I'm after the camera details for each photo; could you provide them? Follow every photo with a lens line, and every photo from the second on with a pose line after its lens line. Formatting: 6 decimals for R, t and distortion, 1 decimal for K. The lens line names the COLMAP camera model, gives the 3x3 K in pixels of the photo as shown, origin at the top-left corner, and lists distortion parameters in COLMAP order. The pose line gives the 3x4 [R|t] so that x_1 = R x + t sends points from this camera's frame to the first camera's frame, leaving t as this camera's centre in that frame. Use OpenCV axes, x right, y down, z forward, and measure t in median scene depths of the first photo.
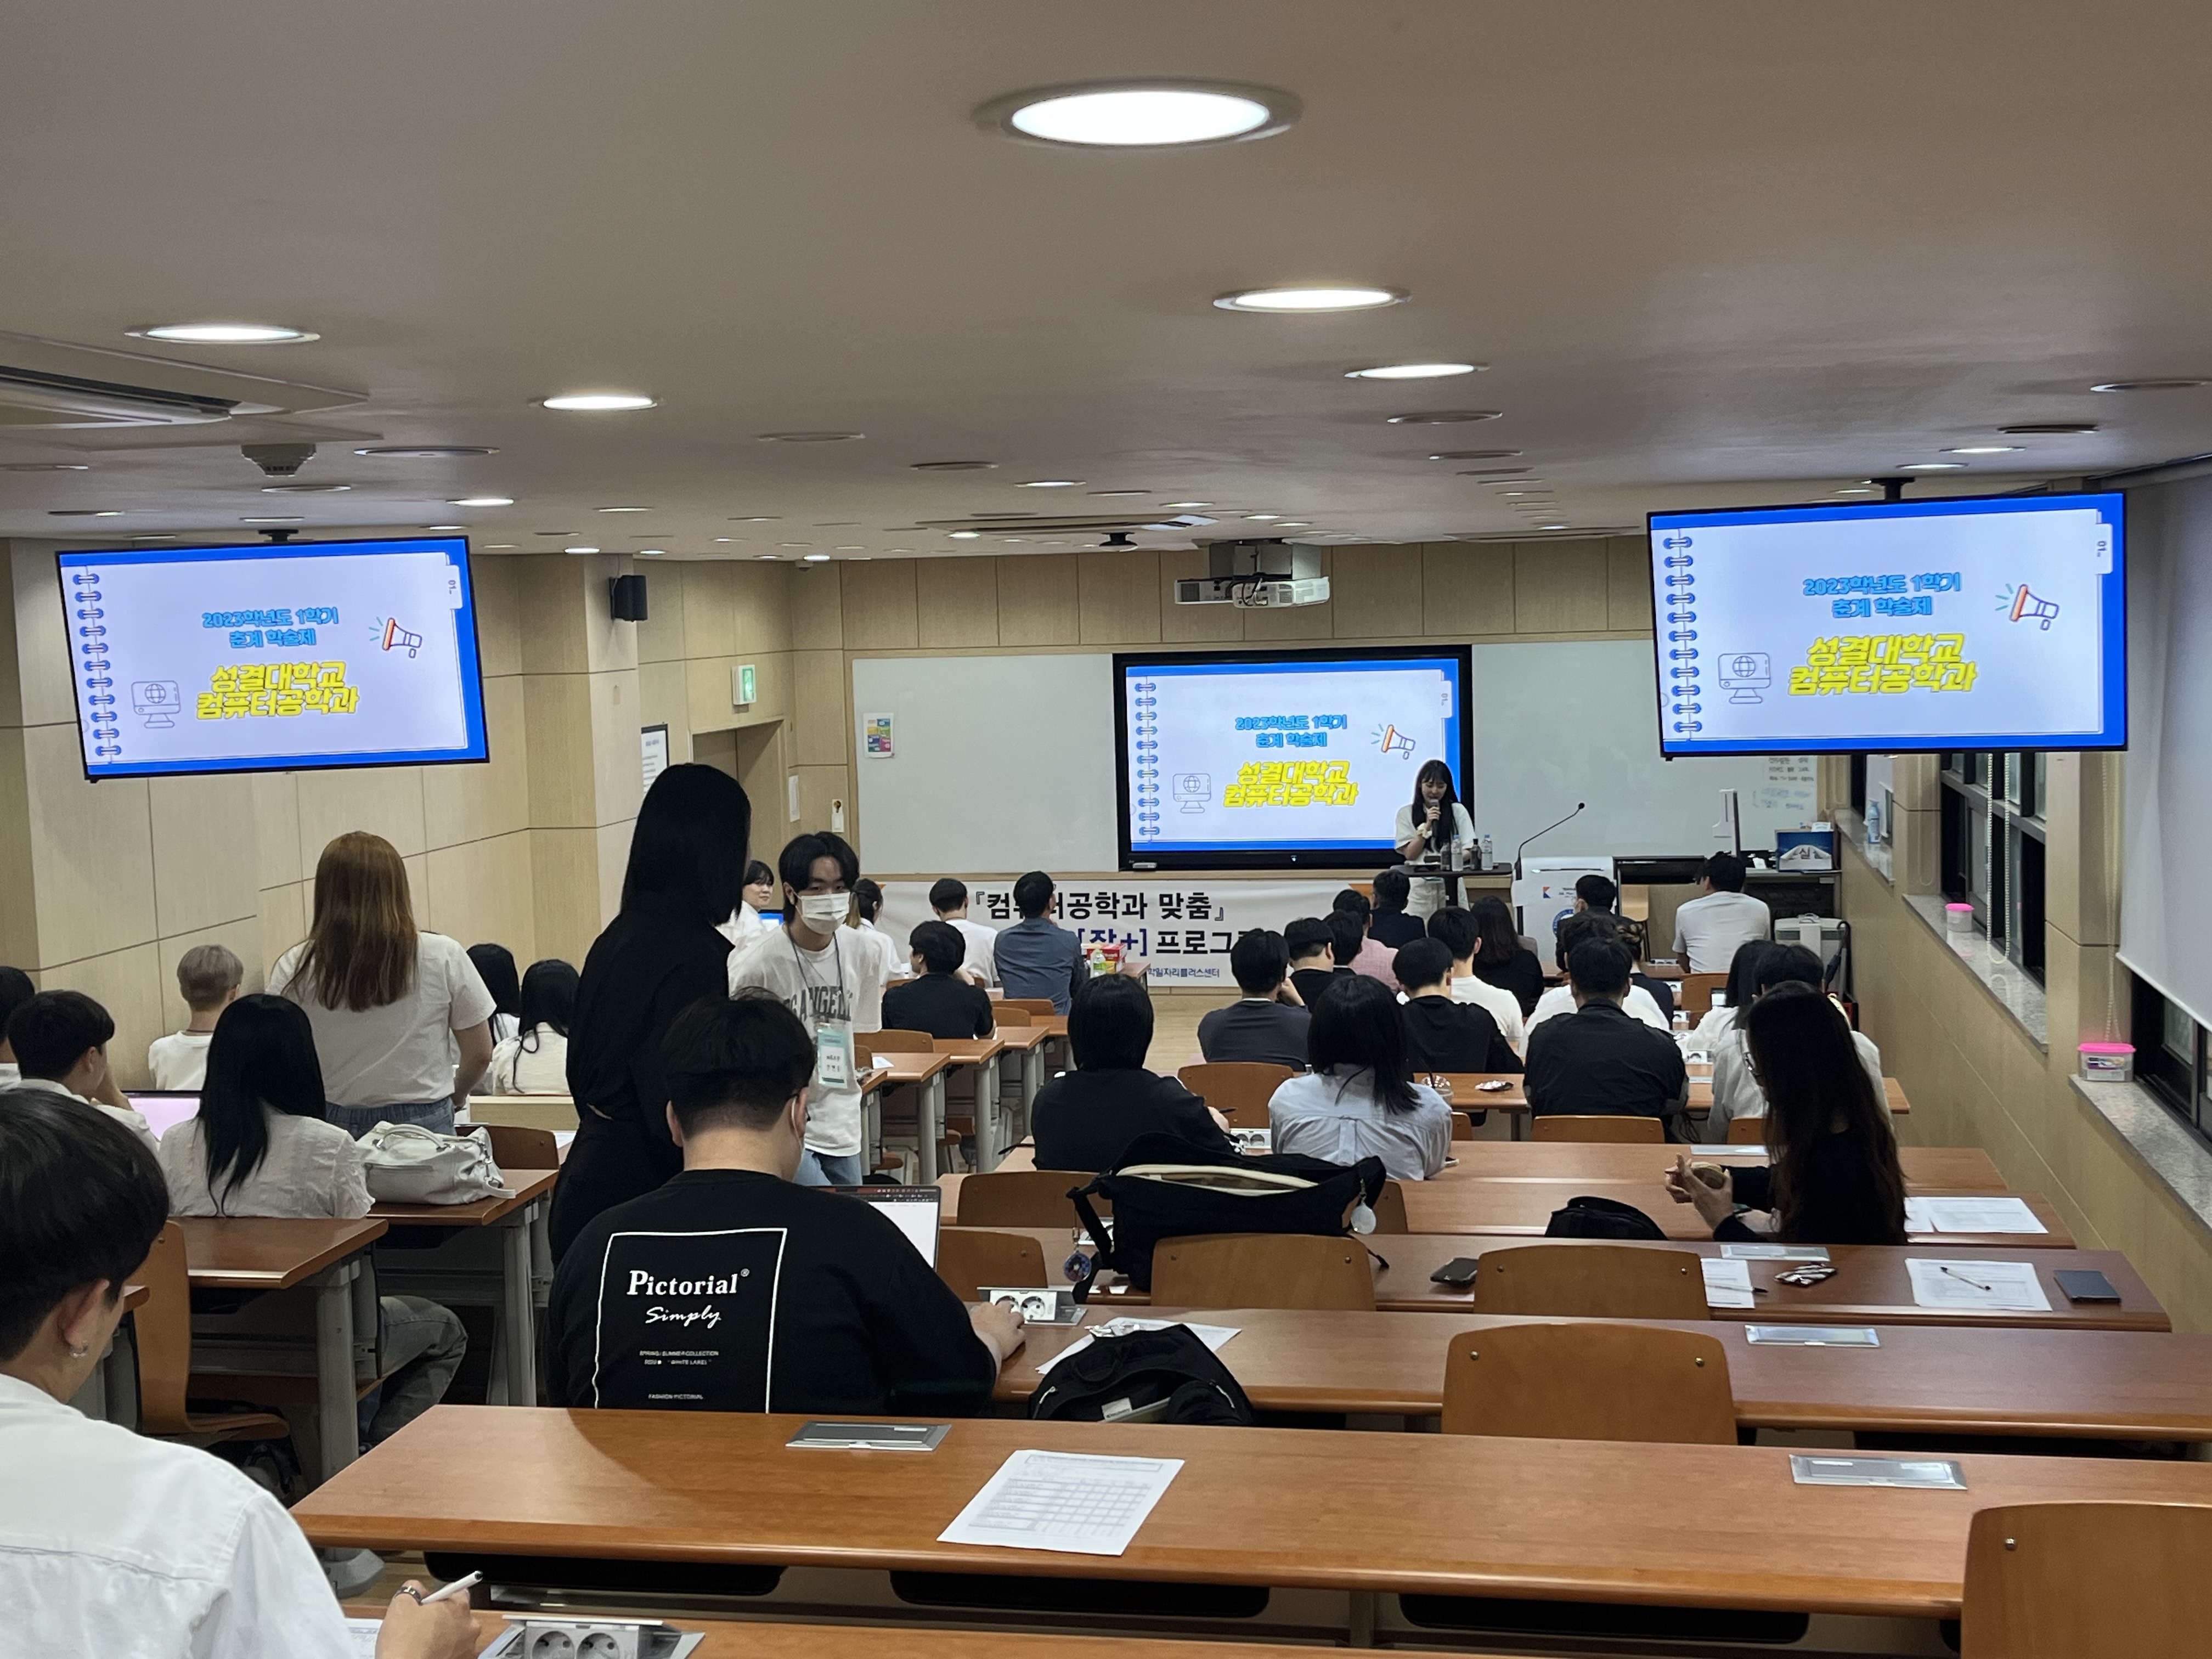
lens RADIAL K [[2630.4, 0, 1094.9], [0, 2630.4, 817.2], [0, 0, 1]] dist [-0.080111, 0.000000]
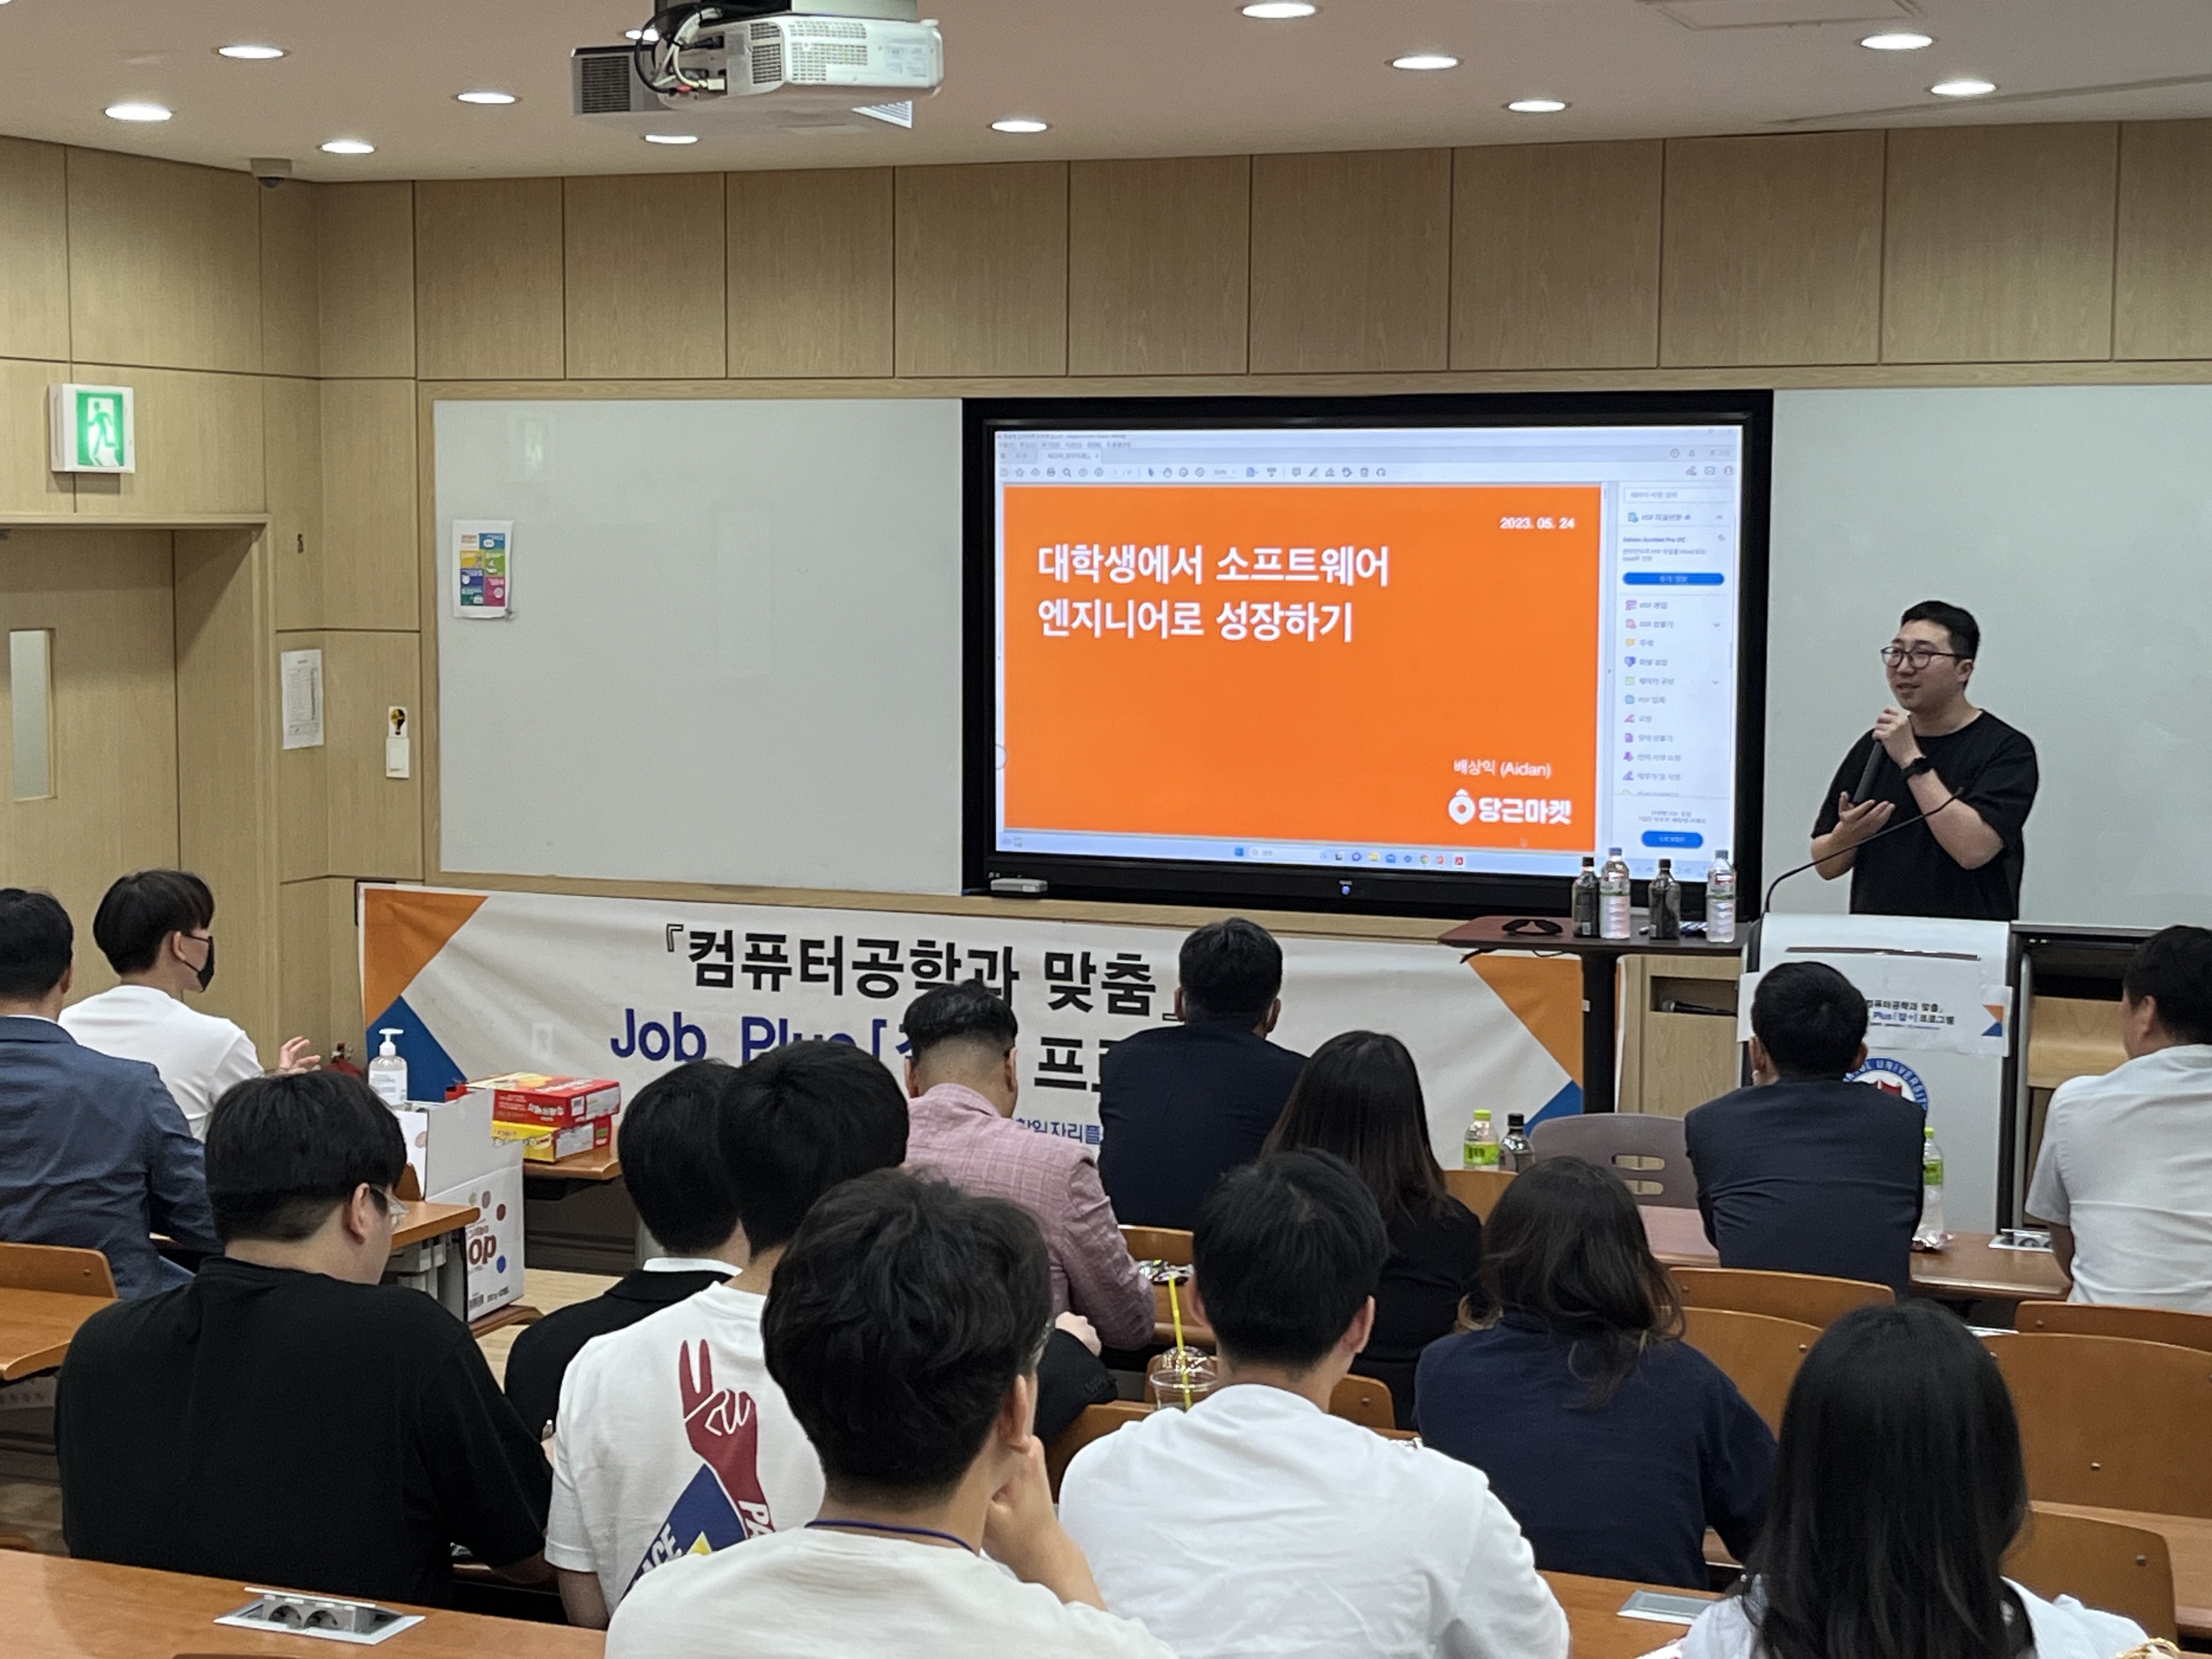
lens RADIAL K [[3559.5, 0, 1116.9], [0, 3559.5, 834.2], [0, 0, 1]] dist [0.081486, 0.000000]
pose [[0.978728, 0.051736, -0.198534, 0.153656], [-0.051307, 0.998656, 0.007308, 0.004675], [0.198645, 0.003034, 0.980067, 0.422232]]
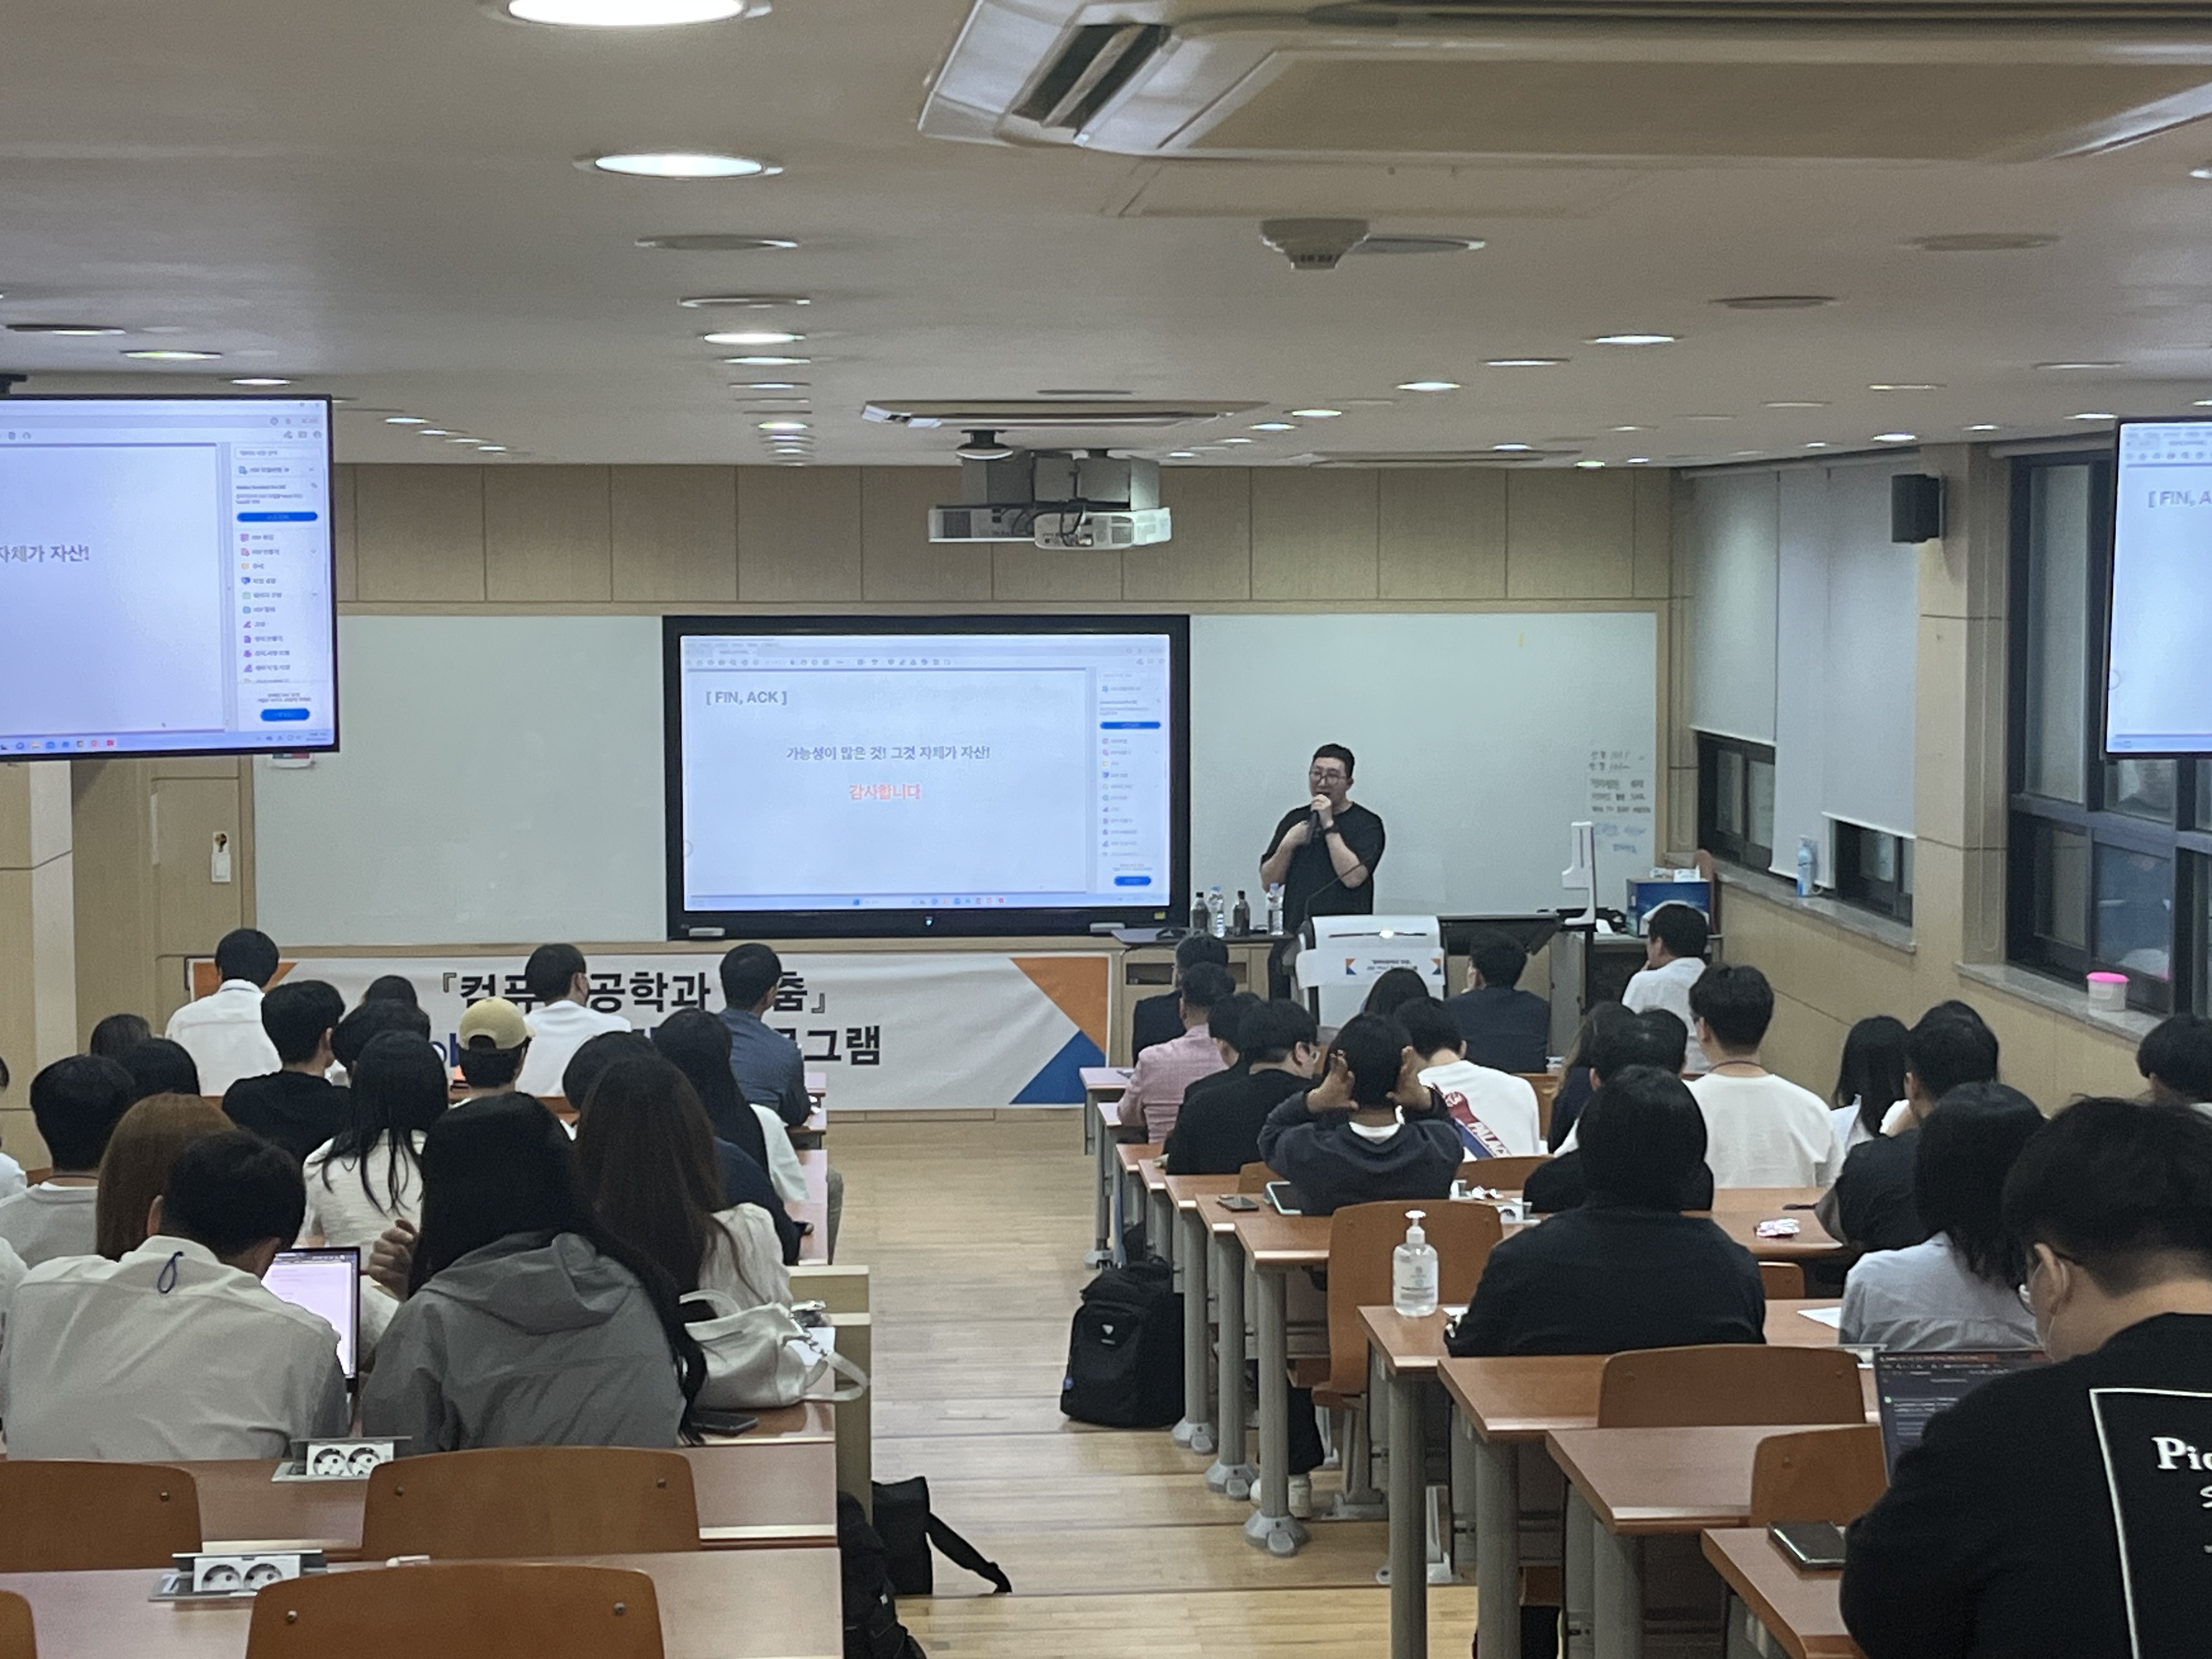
lens RADIAL K [[3850.1, 0, 1178.4], [0, 3850.1, 852.7], [0, 0, 1]] dist [0.138725, 0.000000]
pose [[0.957891, 0.004276, 0.287101, -0.149611], [-0.002141, 0.999968, -0.007749, 0.005471], [-0.287125, 0.006808, 0.957869, 0.020093]]
